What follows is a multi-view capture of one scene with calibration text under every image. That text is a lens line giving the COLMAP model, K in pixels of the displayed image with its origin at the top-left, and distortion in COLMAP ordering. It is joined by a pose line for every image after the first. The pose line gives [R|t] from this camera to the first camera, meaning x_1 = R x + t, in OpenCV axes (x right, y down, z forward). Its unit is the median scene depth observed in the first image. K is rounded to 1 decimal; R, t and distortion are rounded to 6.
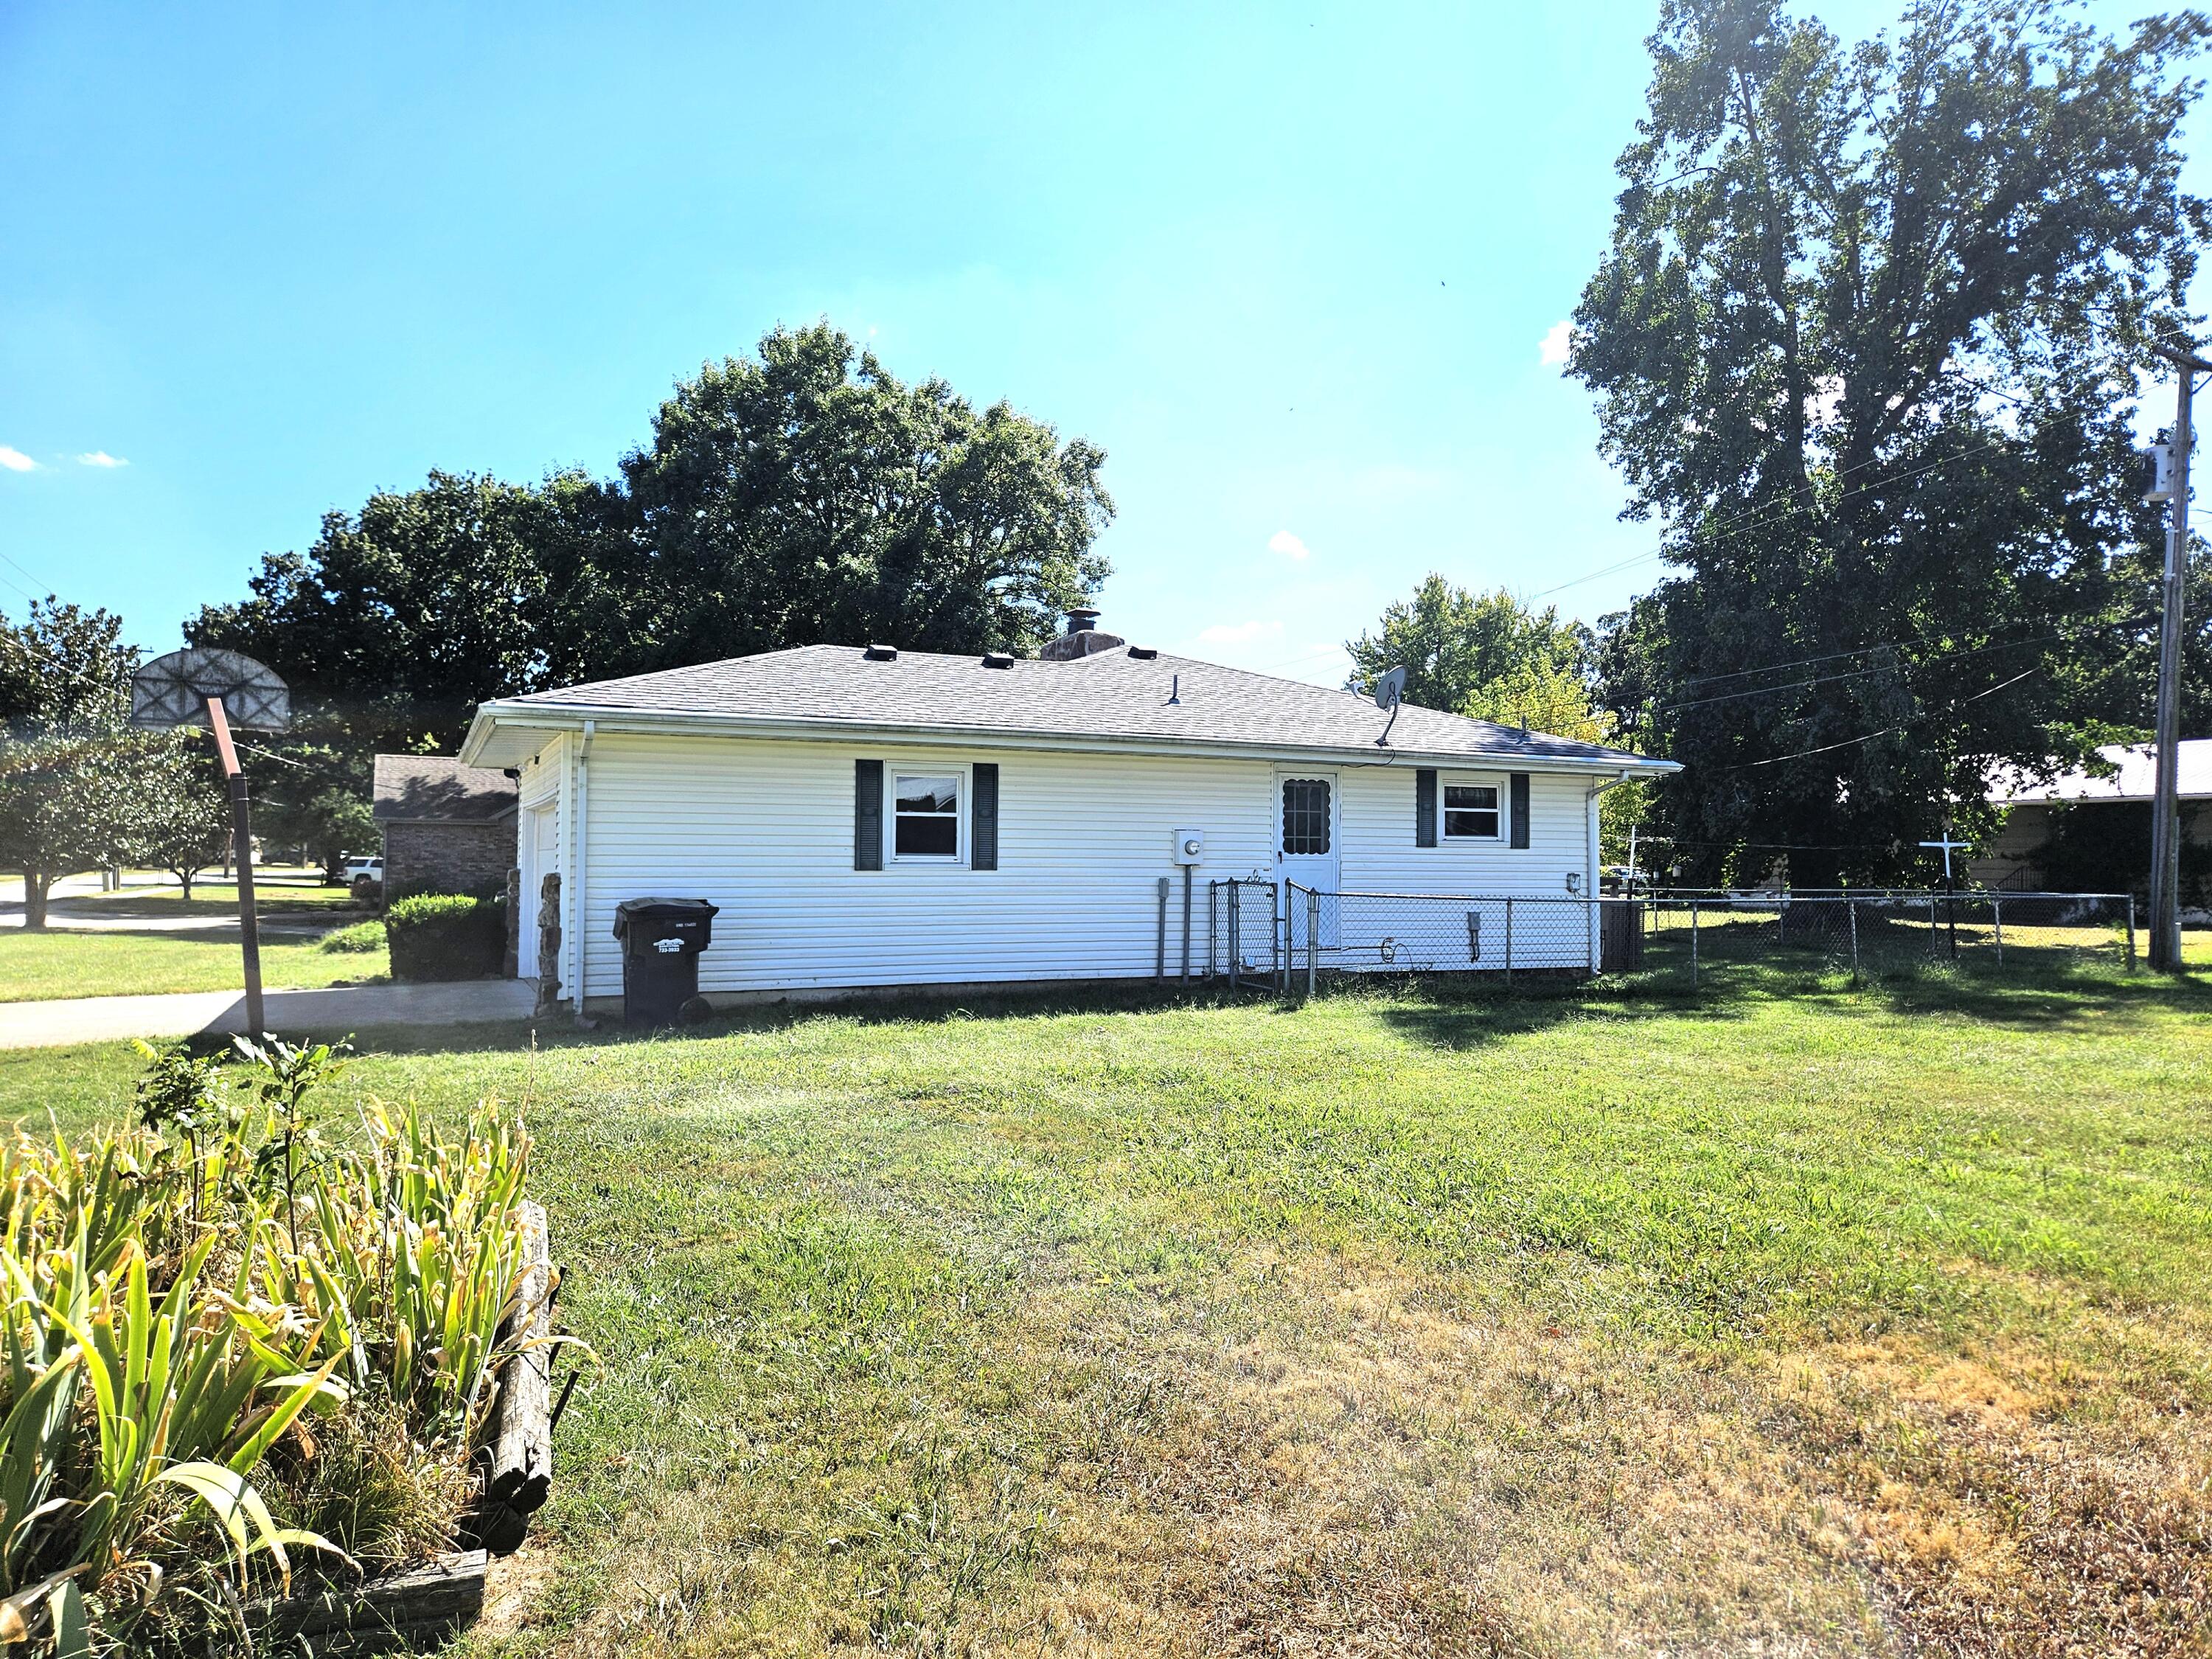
lens RADIAL K [[1446.9, 0, 1115.2], [0, 1446.9, 822.8], [0, 0, 1]] dist [0.091950, -0.097327]
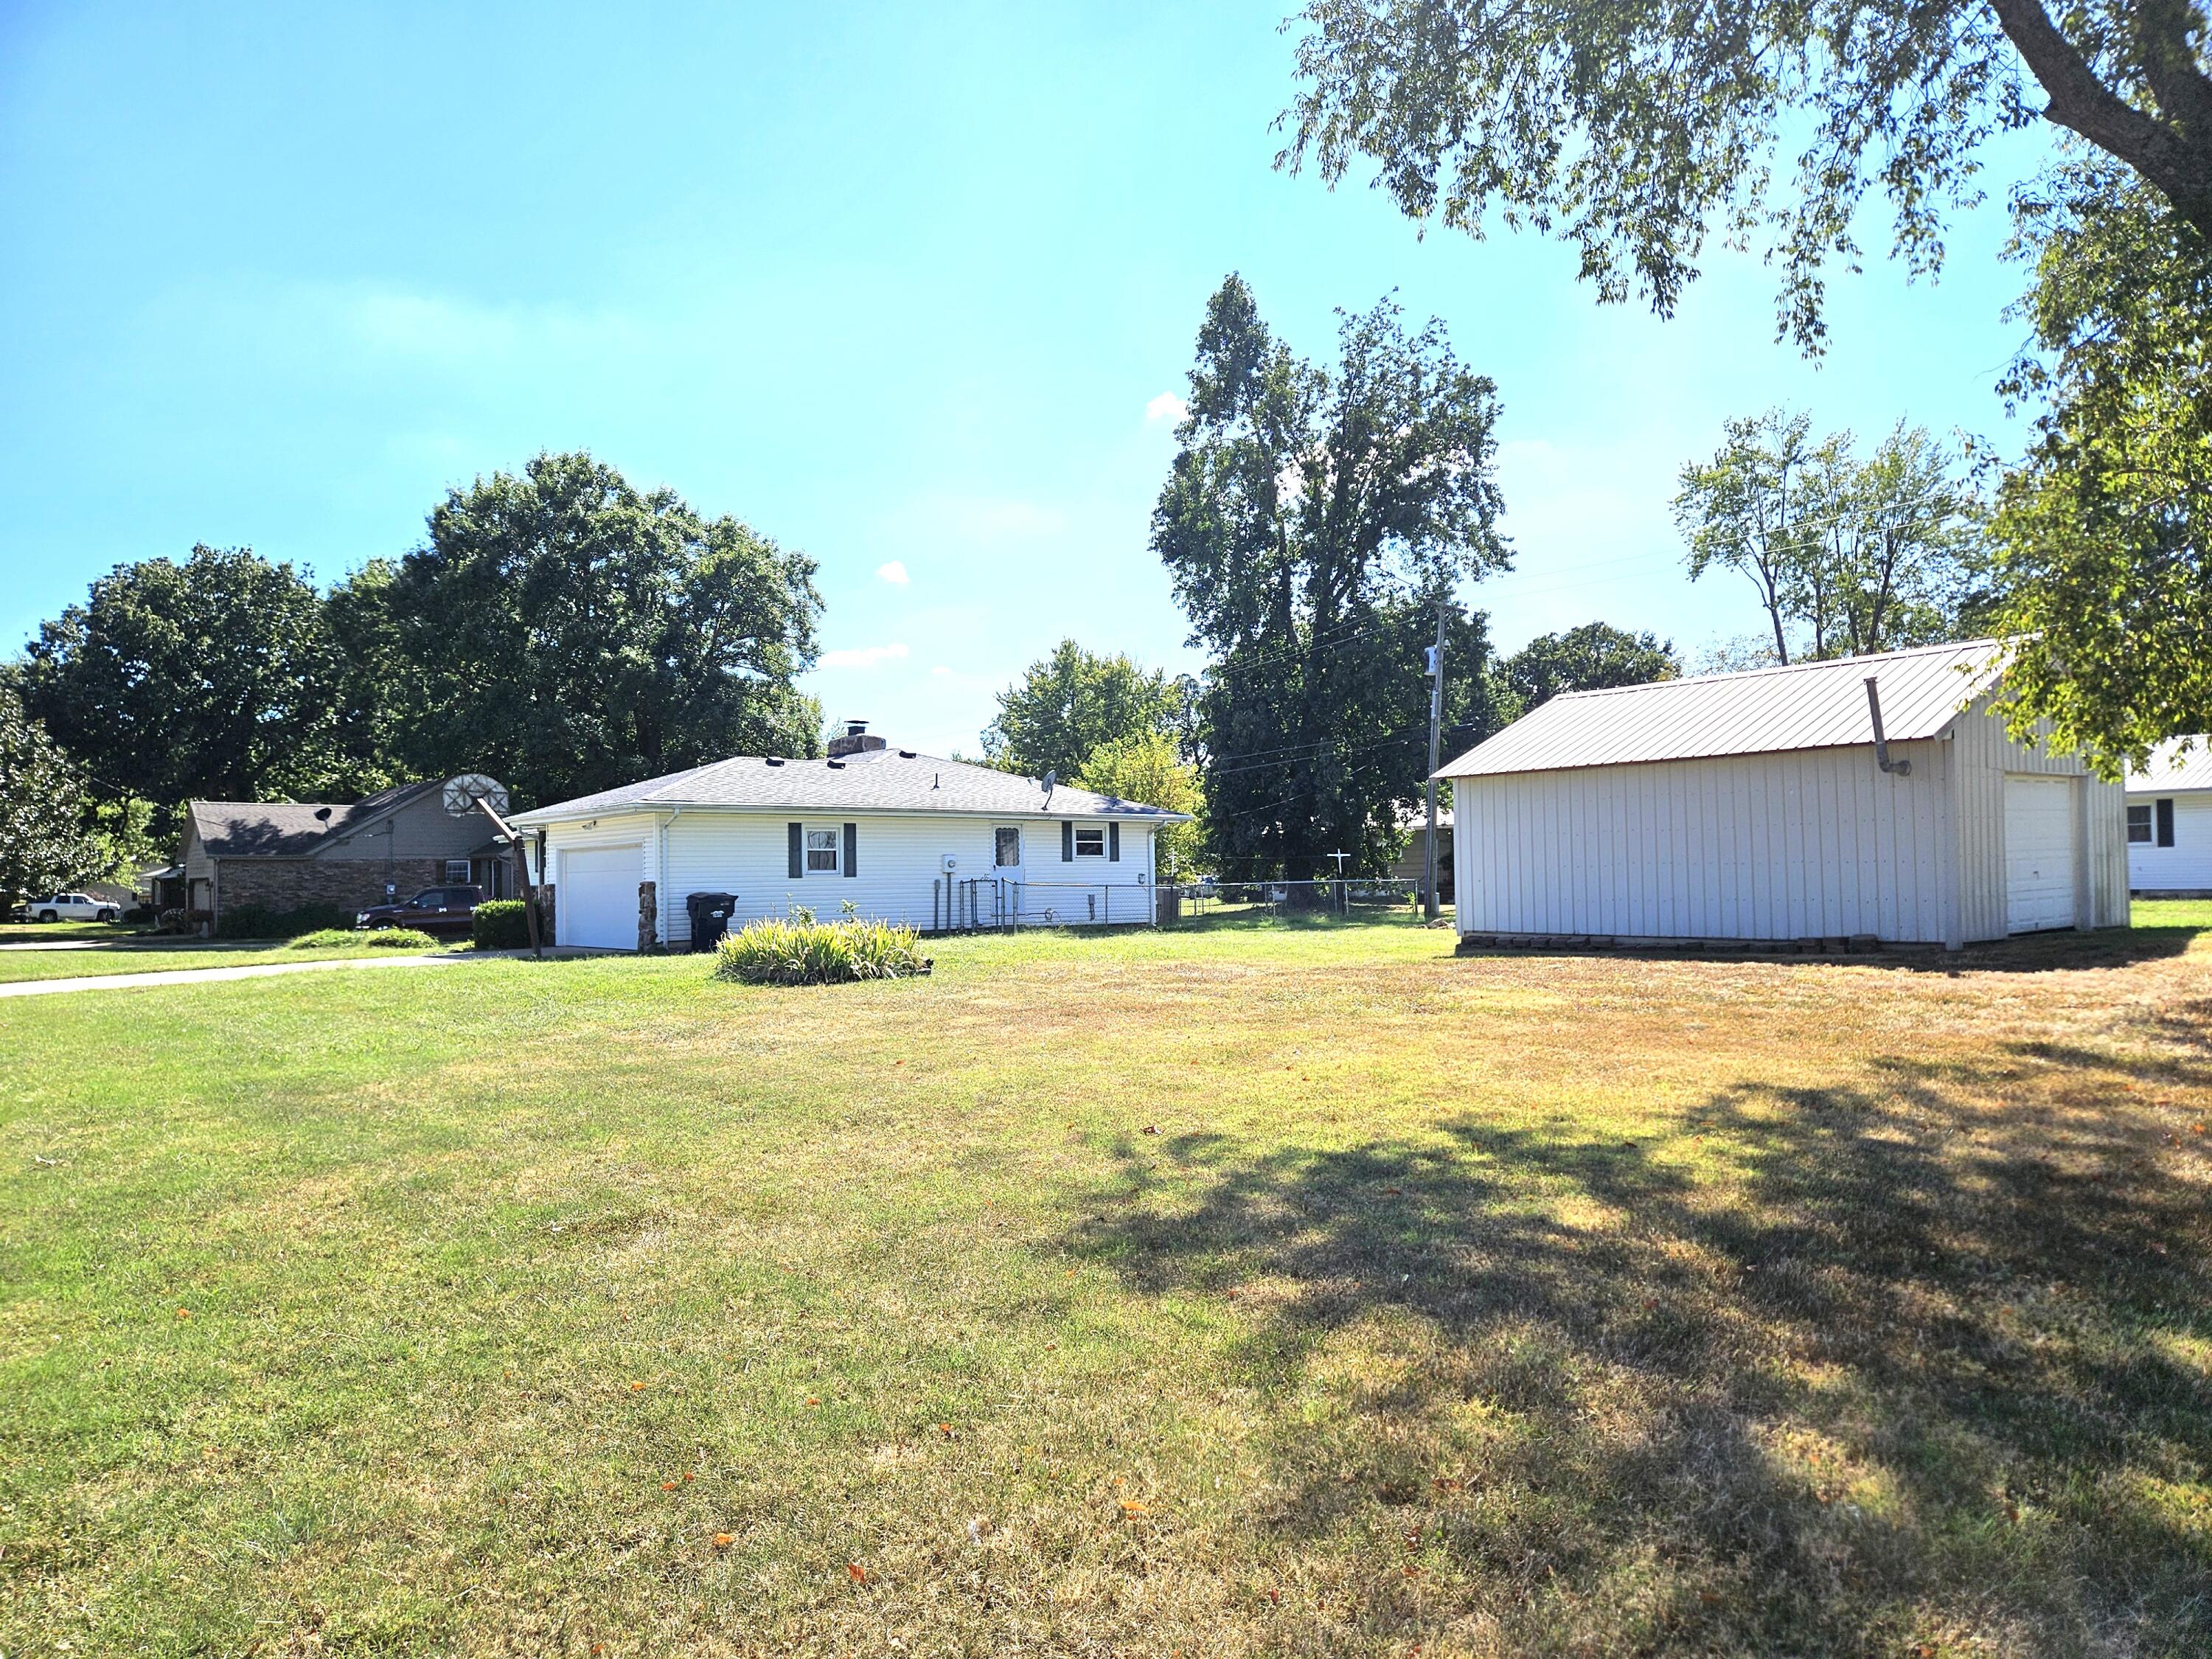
lens RADIAL K [[1446.9, 0, 1115.2], [0, 1446.9, 822.8], [0, 0, 1]] dist [0.091950, -0.097327]
pose [[0.969757, -0.011479, 0.243803, -0.106390], [0.014954, 0.999811, -0.012408, -0.005538], [-0.243615, 0.015678, 0.969745, -0.487848]]
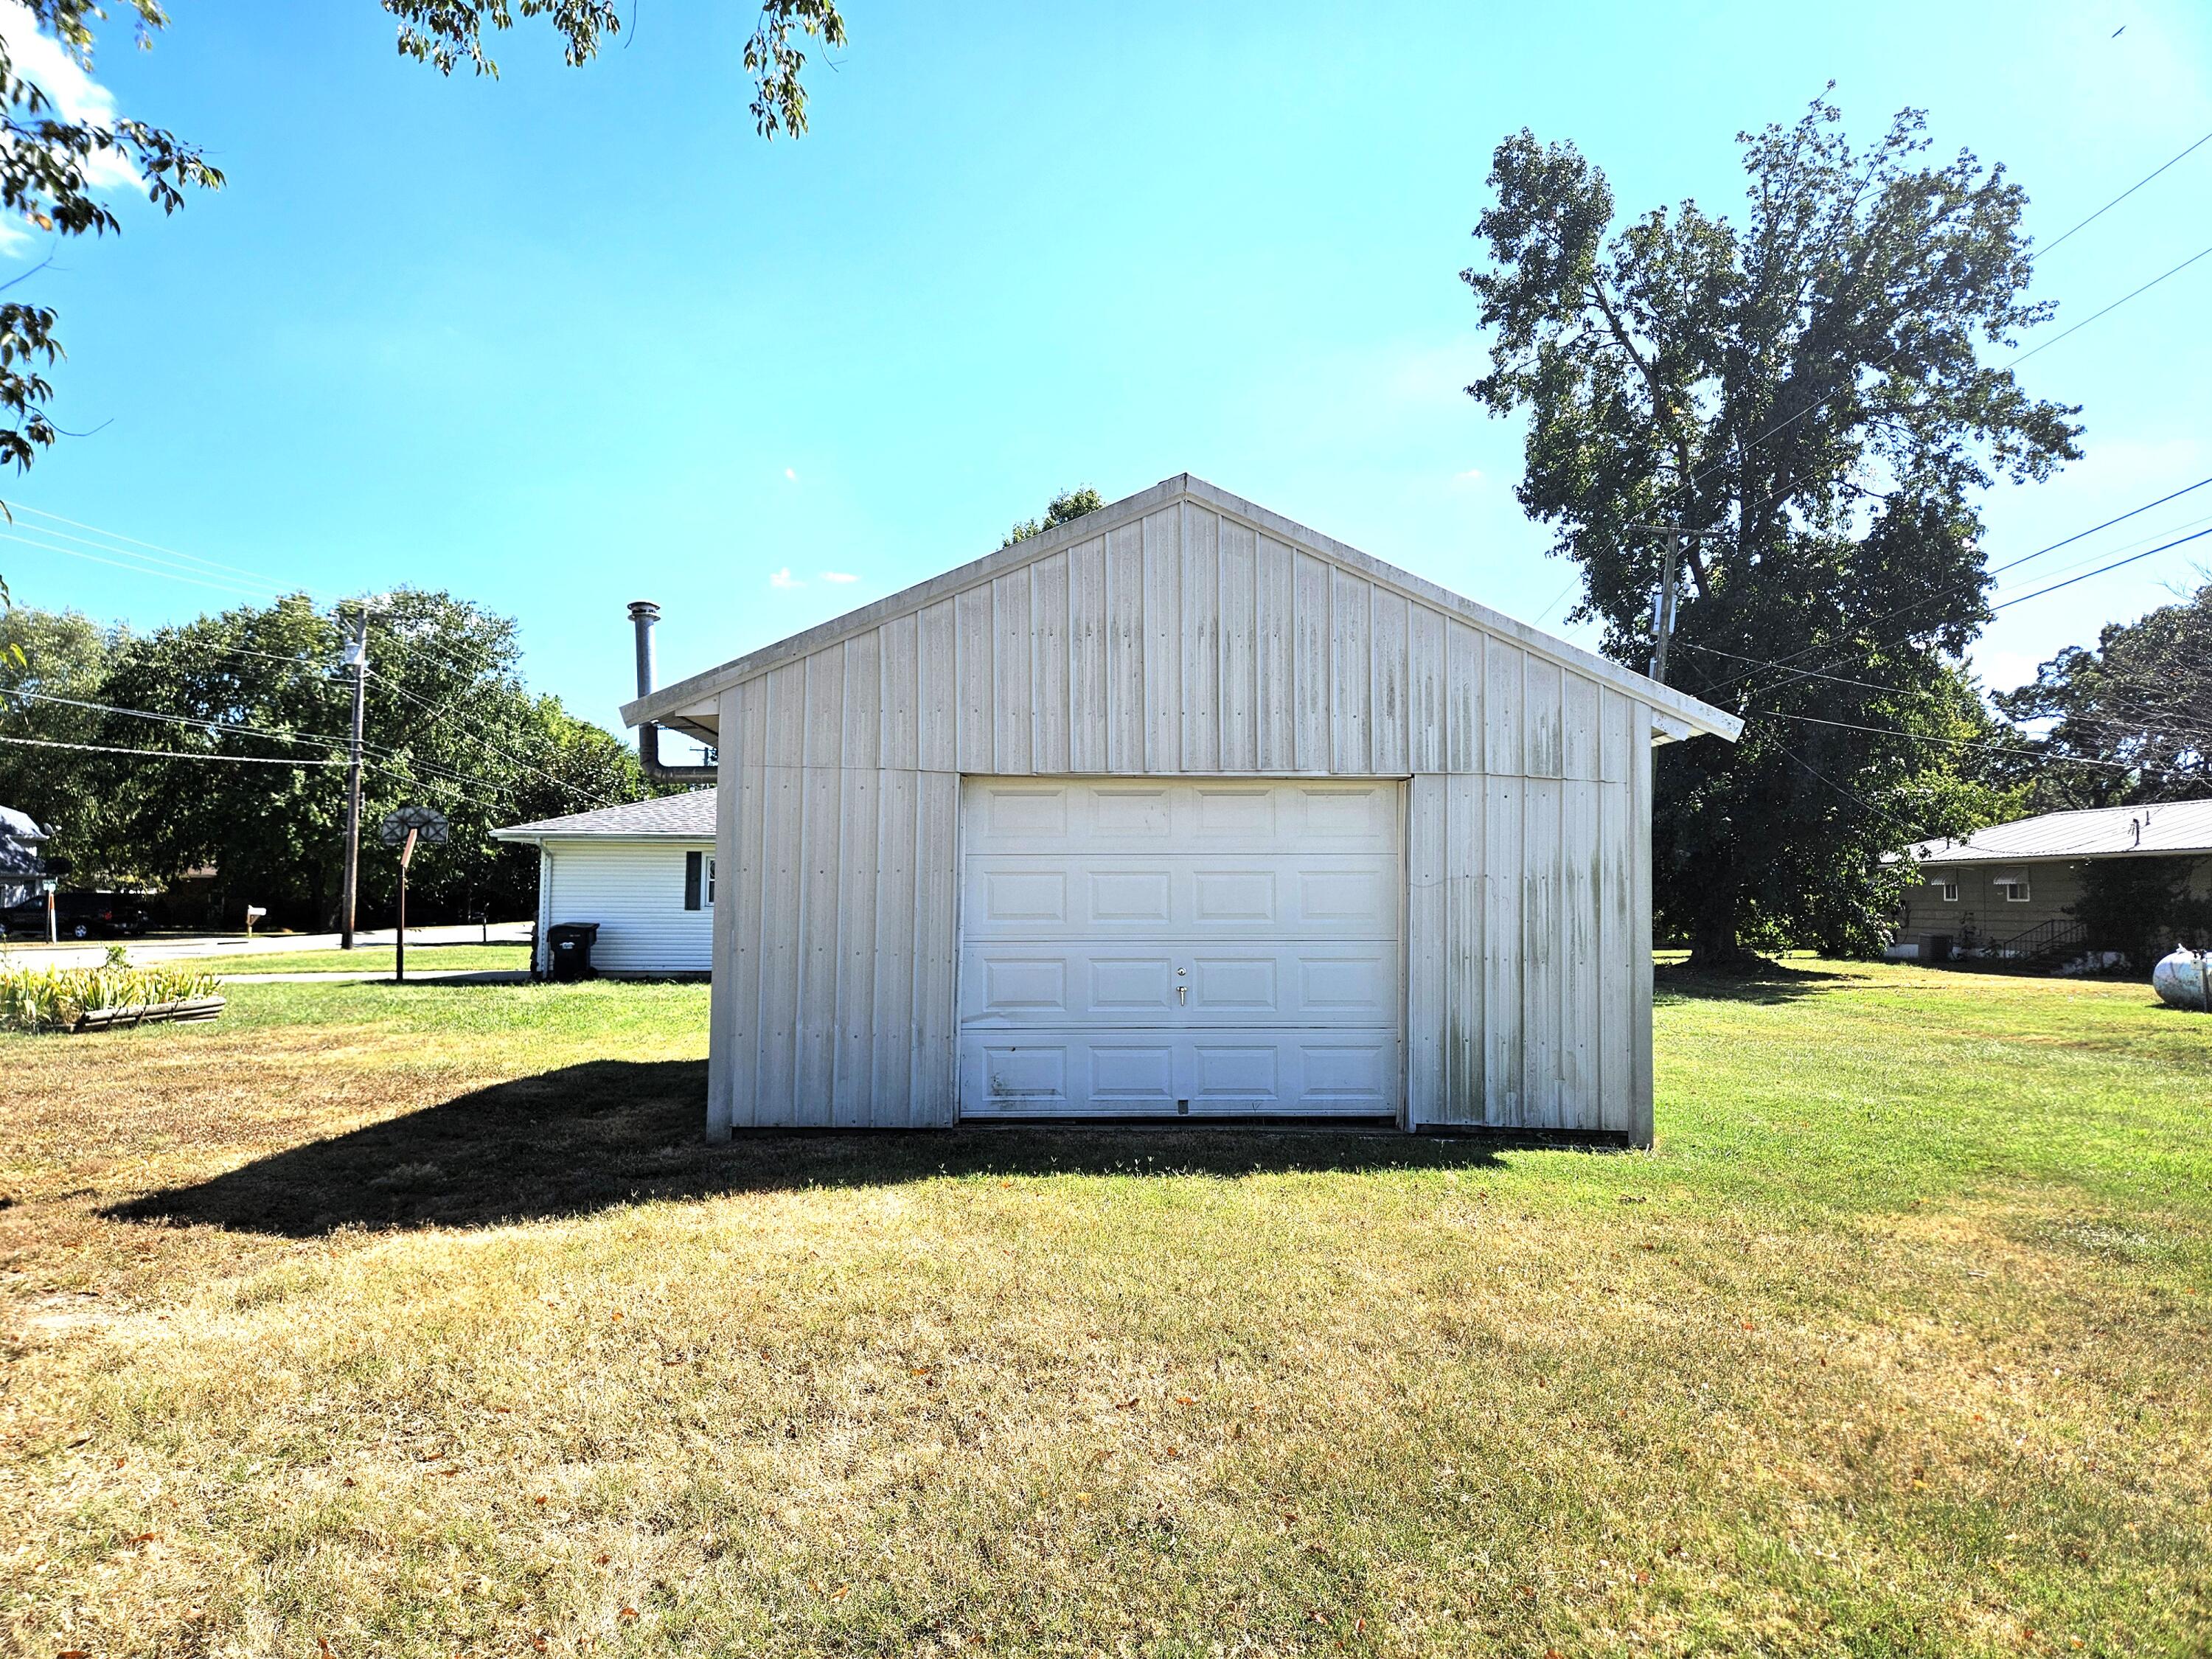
lens RADIAL K [[1446.9, 0, 1115.2], [0, 1446.9, 822.8], [0, 0, 1]] dist [0.091950, -0.097327]
pose [[0.922003, -0.015395, -0.386876, 0.500839], [0.003365, 0.999490, -0.031755, -0.008704], [0.387168, 0.027976, 0.921585, -0.255428]]
